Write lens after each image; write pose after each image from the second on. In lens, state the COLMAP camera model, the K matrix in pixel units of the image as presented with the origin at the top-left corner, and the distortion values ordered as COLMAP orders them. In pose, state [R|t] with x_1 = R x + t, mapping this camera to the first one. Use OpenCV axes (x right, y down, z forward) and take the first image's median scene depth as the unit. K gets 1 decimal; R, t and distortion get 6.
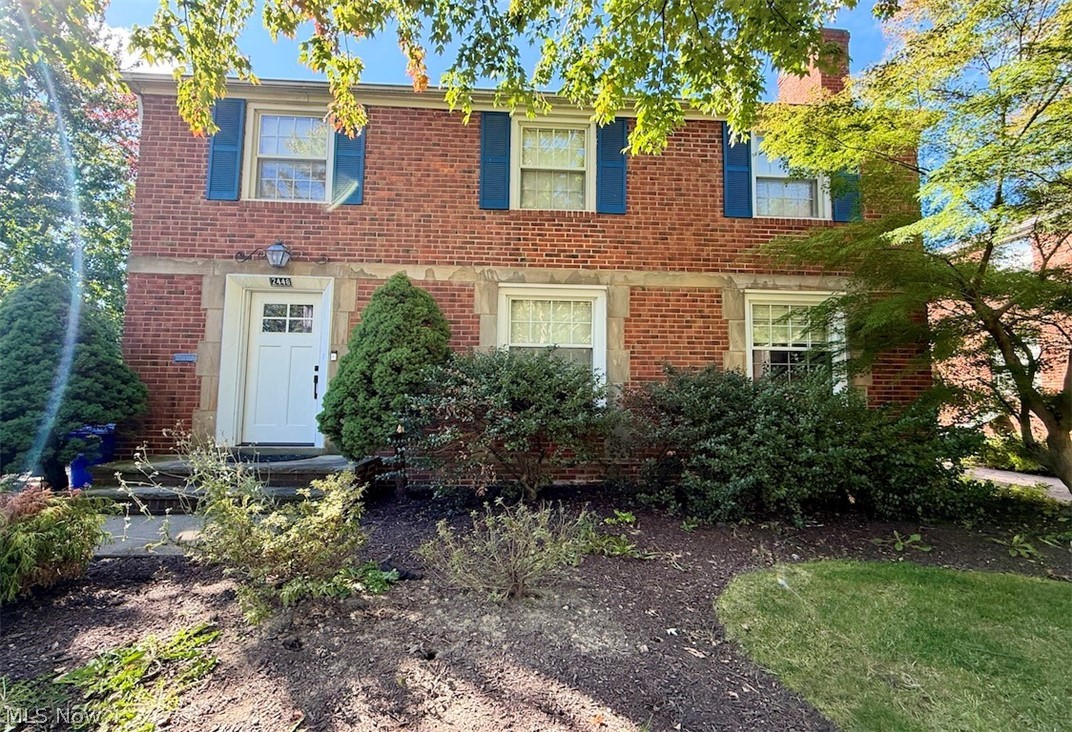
lens RADIAL K [[494.9, 0, 532.6], [0, 494.9, 355.3], [0, 0, 1]] dist [-0.002178, 0.000416]
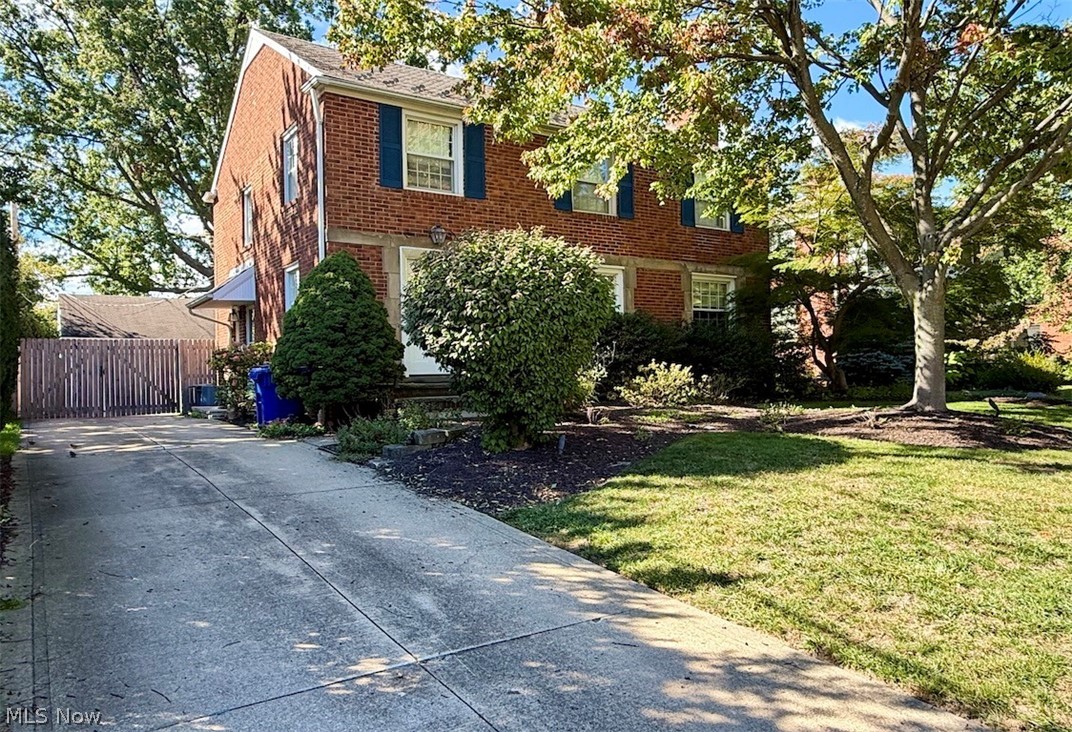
lens RADIAL K [[758.2, 0, 534.3], [0, 758.2, 369.4], [0, 0, 1]] dist [-0.010062, 0.007690]
pose [[0.866645, -0.022040, 0.498439, -1.279288], [-0.025167, 0.995821, 0.087791, -0.023447], [-0.498291, -0.088628, 0.862468, -0.919437]]
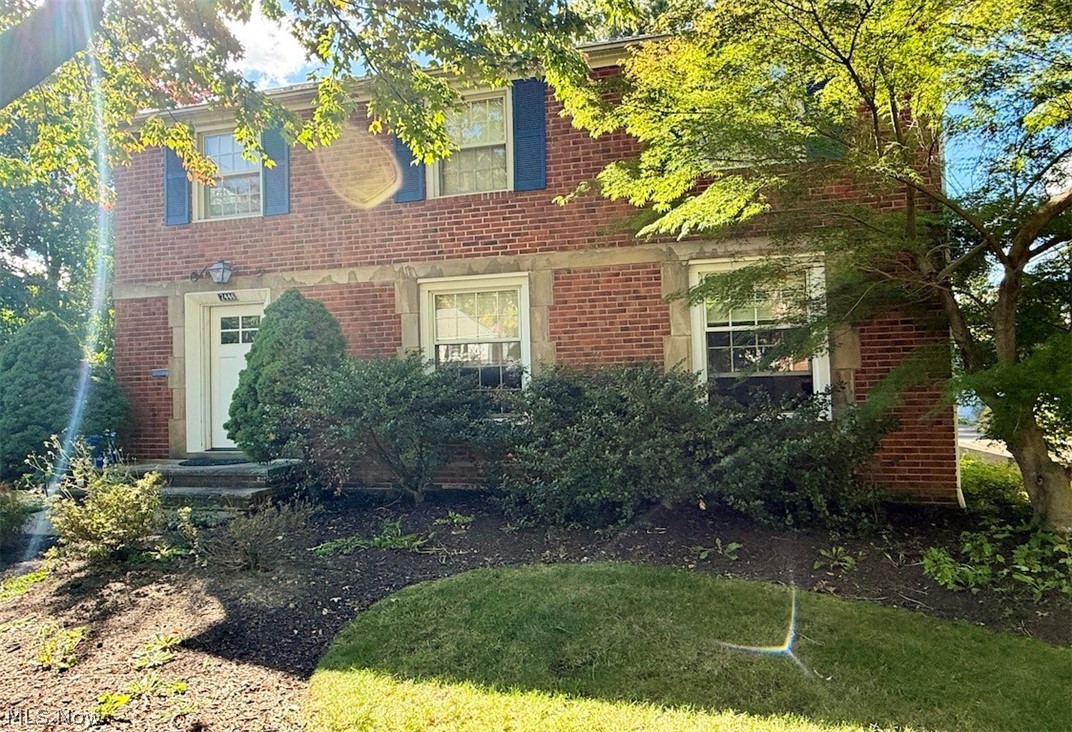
lens RADIAL K [[664.2, 0, 533.3], [0, 664.2, 360.3], [0, 0, 1]] dist [-0.006850, 0.003688]
pose [[0.953819, -0.048531, -0.296437, 0.514097], [0.064614, 0.996909, 0.044696, -0.033412], [0.293351, -0.061786, 0.954006, -0.163969]]
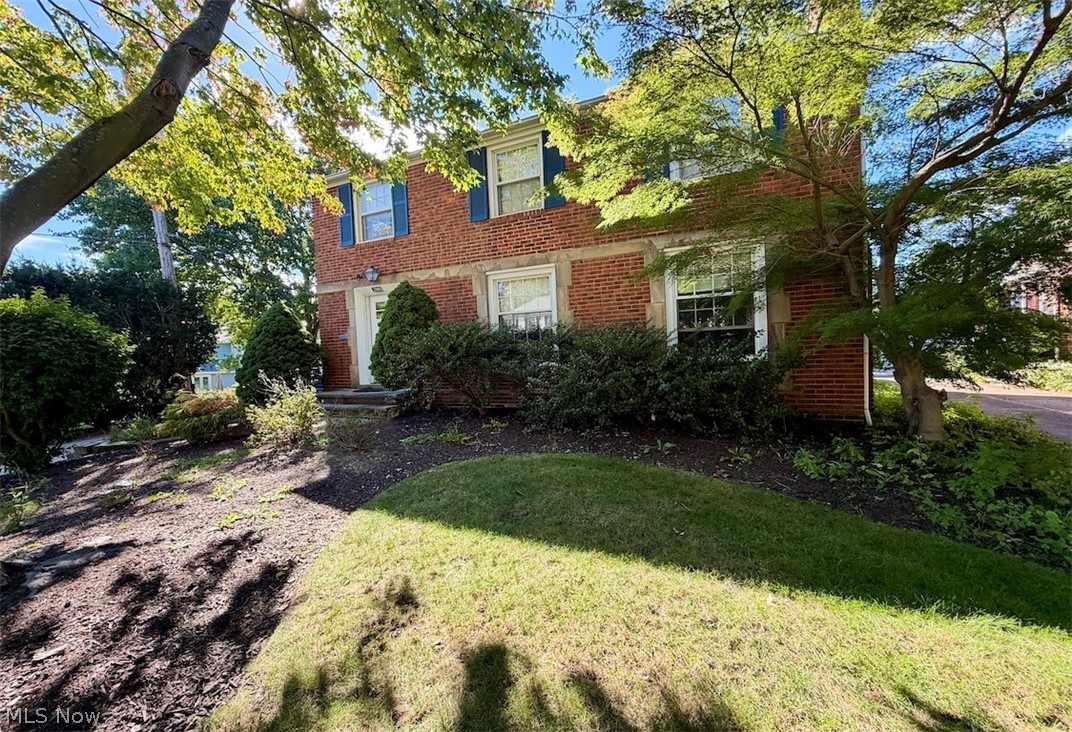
lens RADIAL K [[426.8, 0, 534.6], [0, 426.8, 366.7], [0, 0, 1]] dist [-0.002749, -0.000682]
pose [[0.883731, -0.030181, -0.467021, 0.638960], [0.093599, 0.989155, 0.113191, 0.000640], [0.458540, -0.143743, 0.876972, -0.081965]]
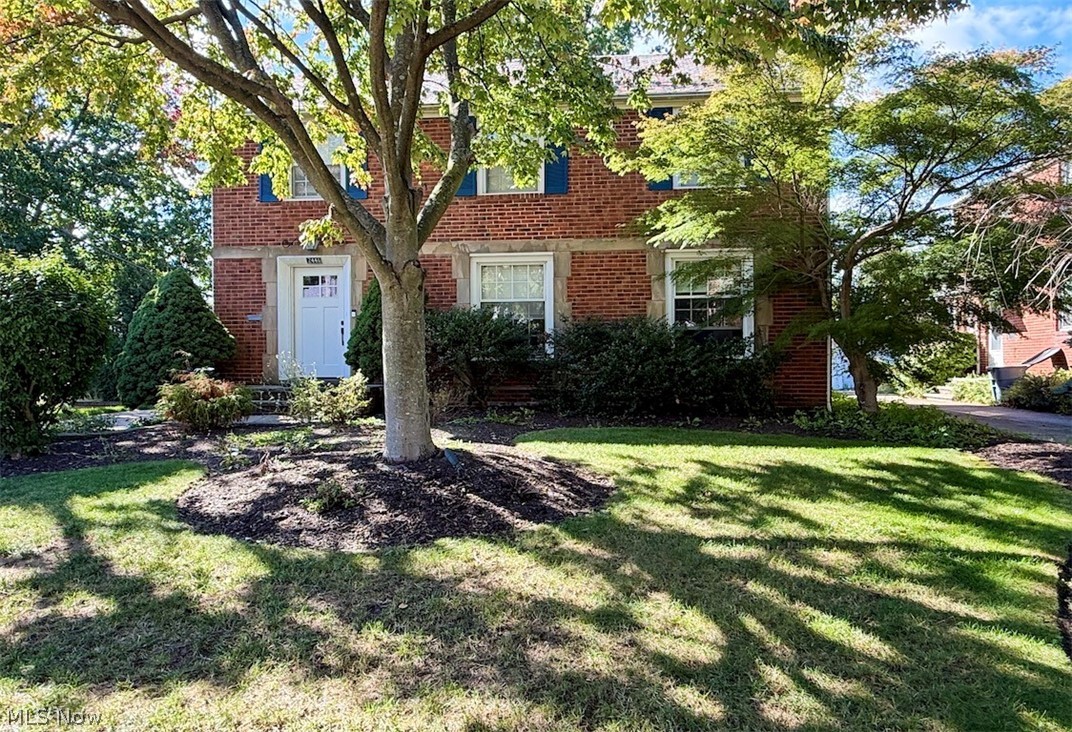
lens RADIAL K [[758.2, 0, 531.3], [0, 758.2, 369.5], [0, 0, 1]] dist [-0.010062, 0.007690]
pose [[0.984882, -0.015067, -0.172568, 0.430692], [0.033361, 0.994059, 0.103607, -0.044480], [0.169981, -0.107798, 0.979534, -0.962428]]
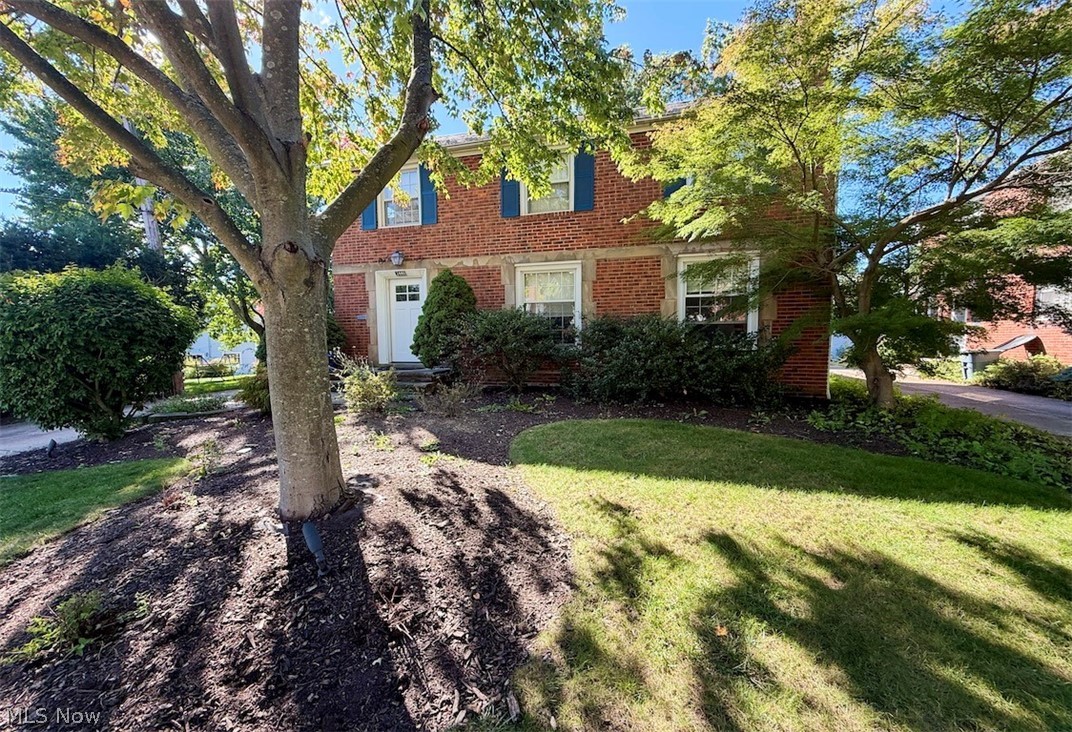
lens RADIAL K [[426.8, 0, 533.7], [0, 426.8, 370.0], [0, 0, 1]] dist [-0.002749, -0.000682]
pose [[0.943771, 0.004880, -0.330565, 0.454157], [0.051167, 0.985687, 0.160636, -0.025519], [0.326617, -0.168518, 0.930012, -0.340646]]
